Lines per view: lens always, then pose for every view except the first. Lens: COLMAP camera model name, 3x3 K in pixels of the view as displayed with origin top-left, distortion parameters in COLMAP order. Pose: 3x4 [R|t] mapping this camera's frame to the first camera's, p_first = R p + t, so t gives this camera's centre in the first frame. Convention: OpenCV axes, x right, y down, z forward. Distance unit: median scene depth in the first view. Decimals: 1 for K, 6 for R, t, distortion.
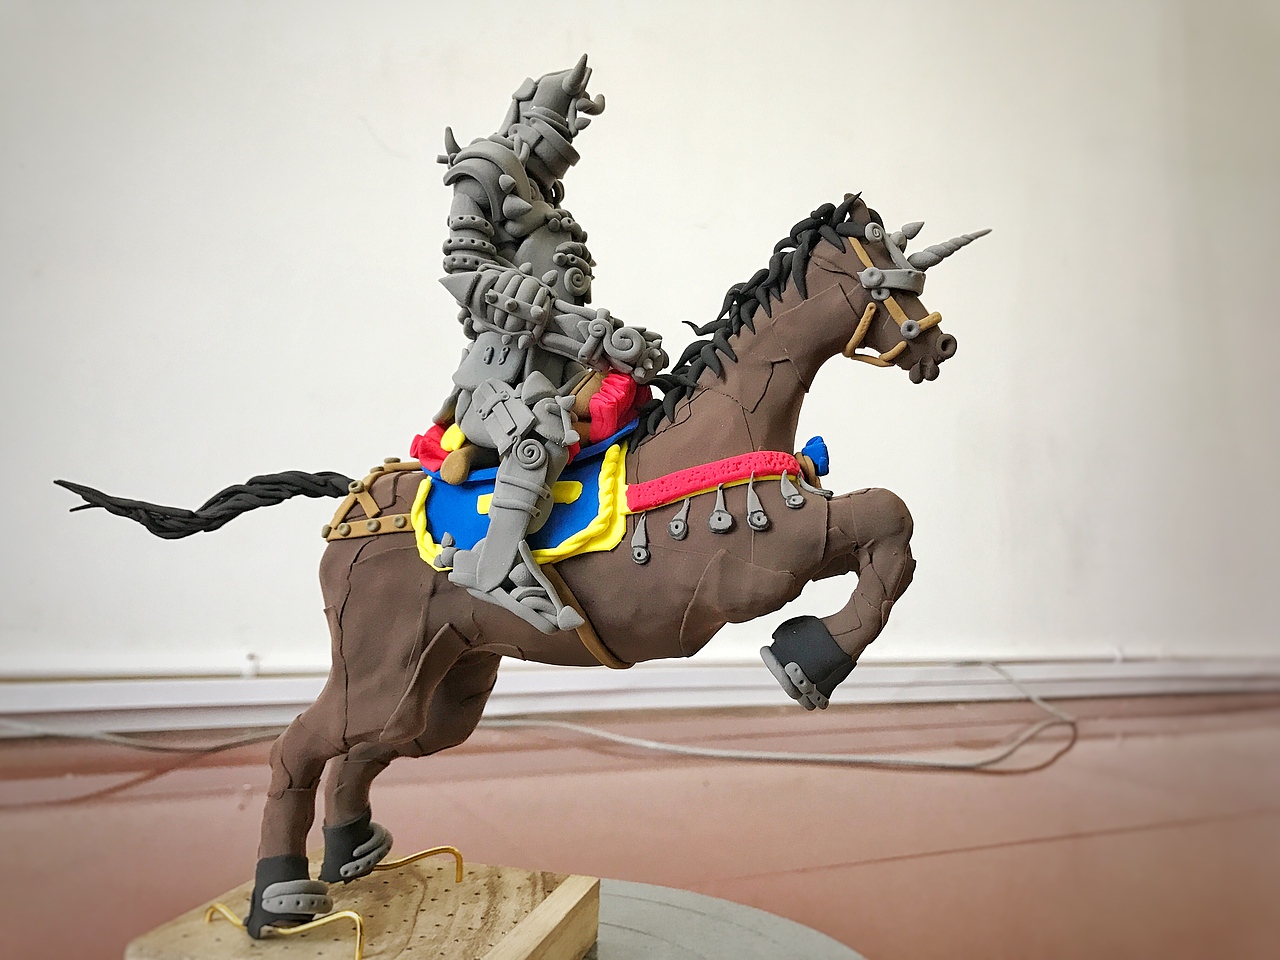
lens RADIAL K [[1074.8, 0, 639.7], [0, 1074.8, 474.1], [0, 0, 1]] dist [0.125297, -0.435794]
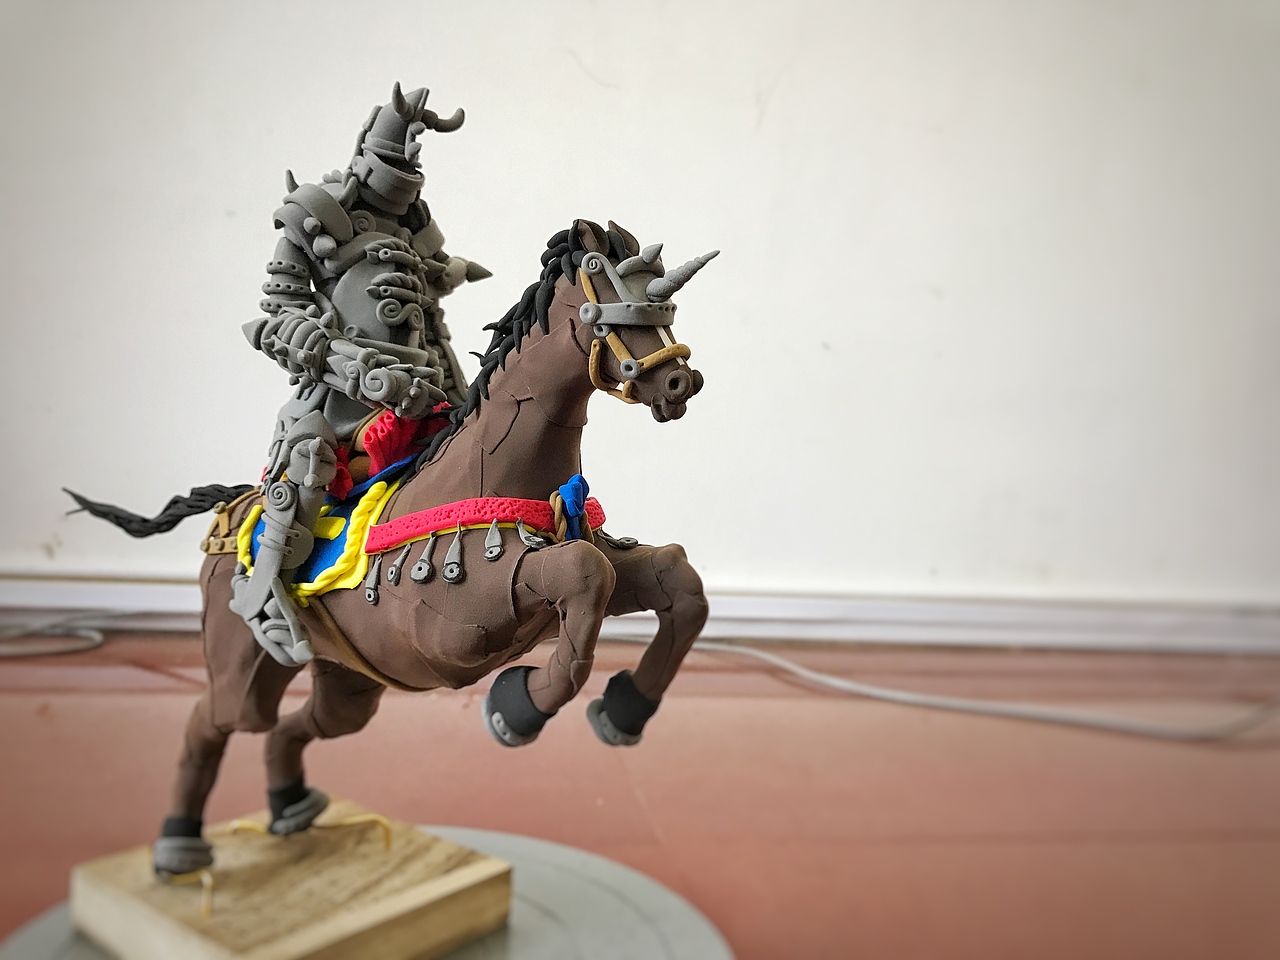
lens RADIAL K [[1074.8, 0, 639.7], [0, 1074.8, 474.1], [0, 0, 1]] dist [0.125297, -0.435794]
pose [[0.917198, 0.023814, -0.397718, 0.621200], [0.014600, 0.995533, 0.093278, -0.128937], [0.398163, -0.091361, 0.912754, 0.156005]]
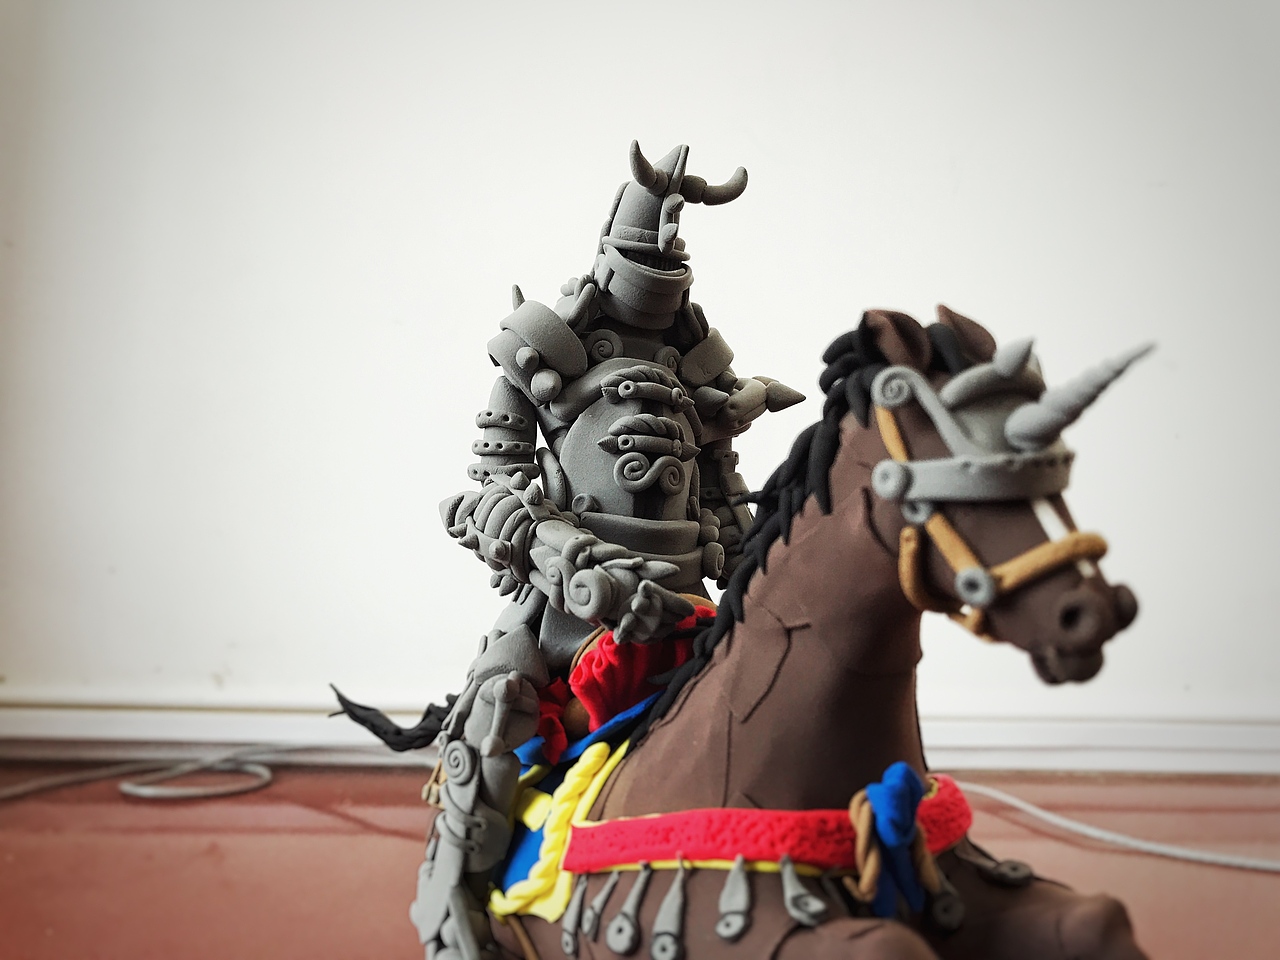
lens RADIAL K [[1074.8, 0, 639.7], [0, 1074.8, 474.1], [0, 0, 1]] dist [0.125297, -0.435794]
pose [[0.683469, -0.051720, -0.728145, 0.489895], [0.065142, 0.997829, -0.009731, -0.186046], [0.727067, -0.040782, 0.685354, 0.574706]]
